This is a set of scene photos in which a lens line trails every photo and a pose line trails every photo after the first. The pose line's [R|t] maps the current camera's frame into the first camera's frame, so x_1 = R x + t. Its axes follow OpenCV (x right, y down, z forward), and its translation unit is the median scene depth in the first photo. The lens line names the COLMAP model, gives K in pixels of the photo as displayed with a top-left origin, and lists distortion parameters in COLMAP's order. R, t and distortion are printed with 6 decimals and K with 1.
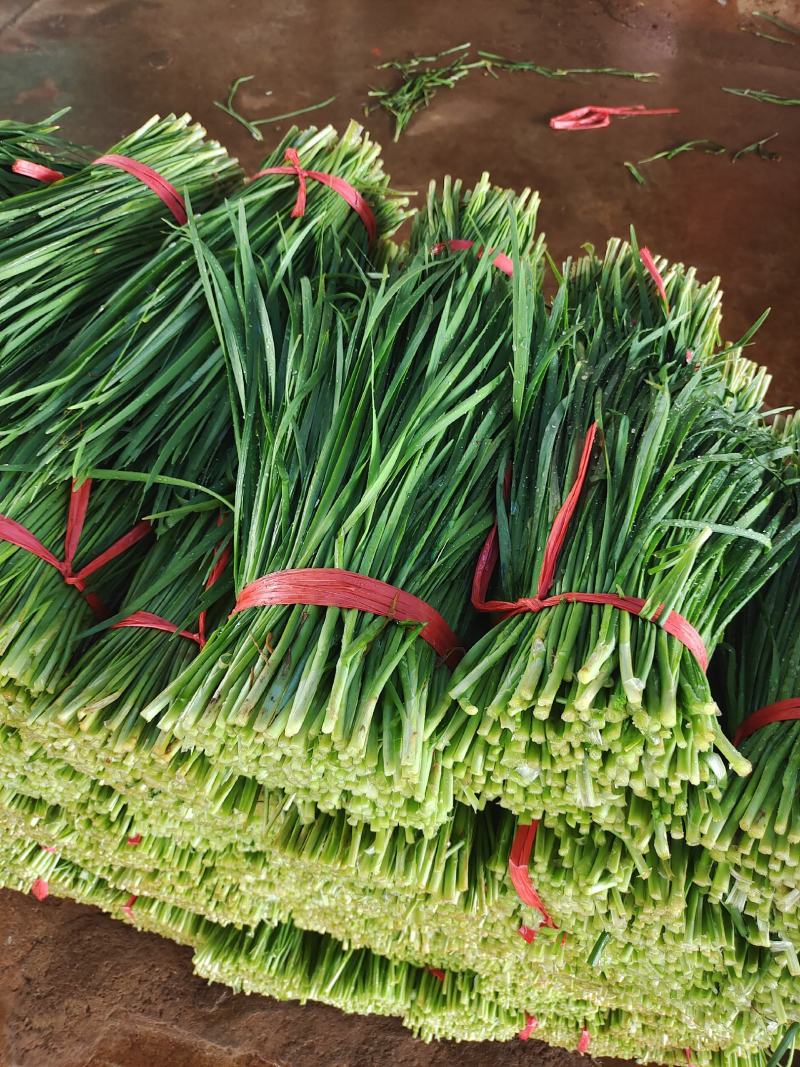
lens RADIAL K [[823.6, 0, 400.7], [0, 823.6, 533.8], [0, 0, 1]] dist [-0.025384, -0.002773]
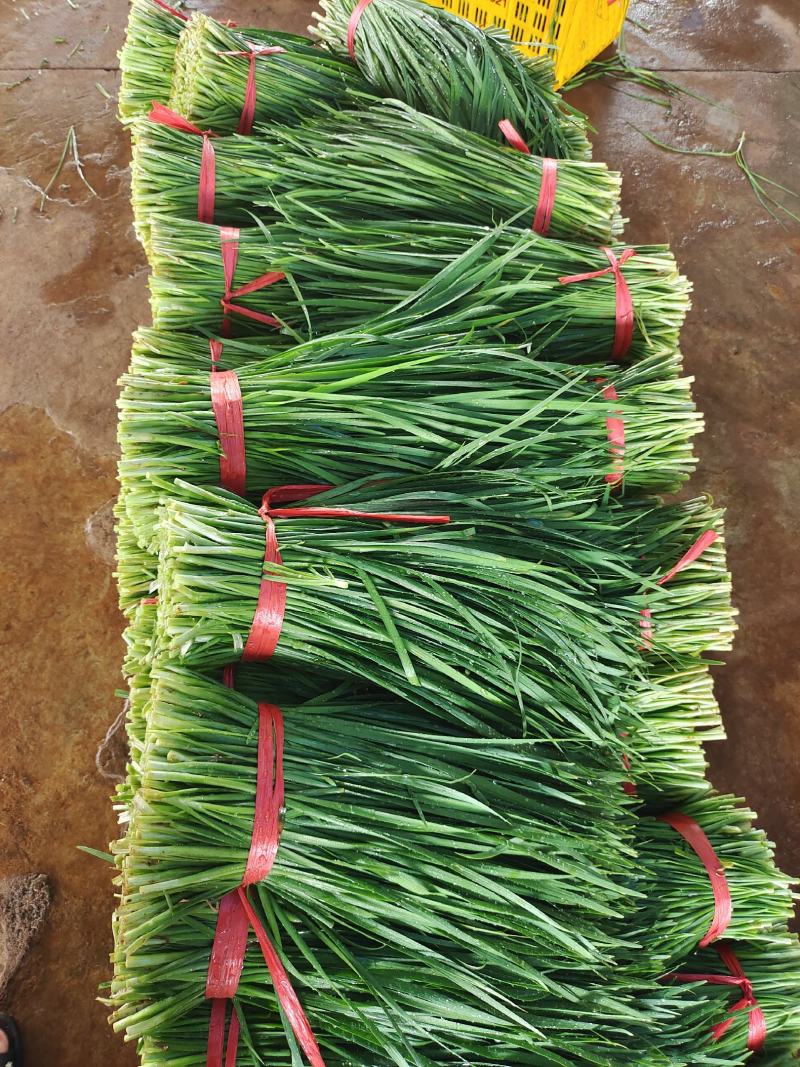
lens RADIAL K [[823.6, 0, 400.7], [0, 823.6, 533.8], [0, 0, 1]] dist [-0.025384, -0.002773]
pose [[0.387901, 0.813573, -0.433165, 0.708530], [-0.796470, 0.532391, 0.286697, -0.389230], [0.463862, 0.233792, 0.854502, -0.102701]]
